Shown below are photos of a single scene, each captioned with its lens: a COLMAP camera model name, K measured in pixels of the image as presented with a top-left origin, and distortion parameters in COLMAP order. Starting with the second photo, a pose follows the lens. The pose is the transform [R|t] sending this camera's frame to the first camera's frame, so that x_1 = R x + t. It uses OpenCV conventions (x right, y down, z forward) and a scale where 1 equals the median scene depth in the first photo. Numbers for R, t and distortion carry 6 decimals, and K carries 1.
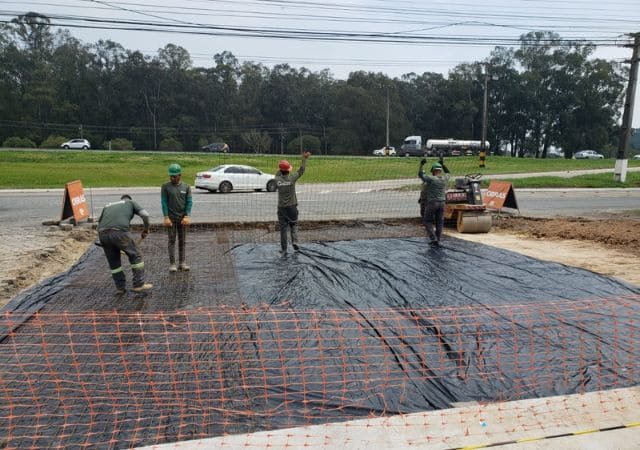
lens RADIAL K [[492.8, 0, 318.7], [0, 492.8, 225.3], [0, 0, 1]] dist [0.035308, -0.042630]
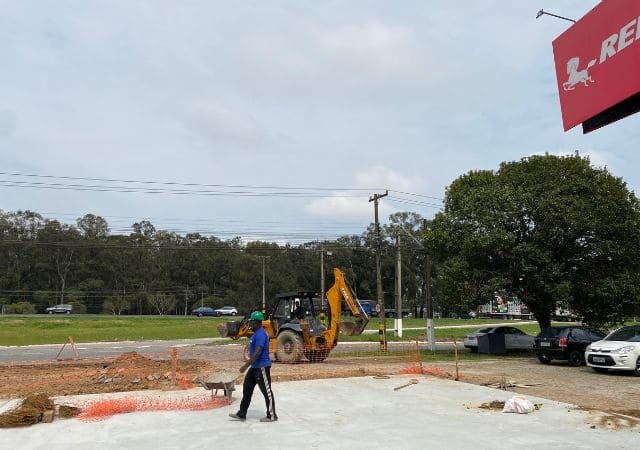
lens RADIAL K [[492.8, 0, 320.2], [0, 492.8, 226.2], [0, 0, 1]] dist [0.035308, -0.042630]
pose [[0.992832, 0.015977, 0.118447, 0.078620], [0.022123, 0.949334, -0.313488, 0.010716], [-0.117454, 0.313862, 0.942176, -0.078612]]
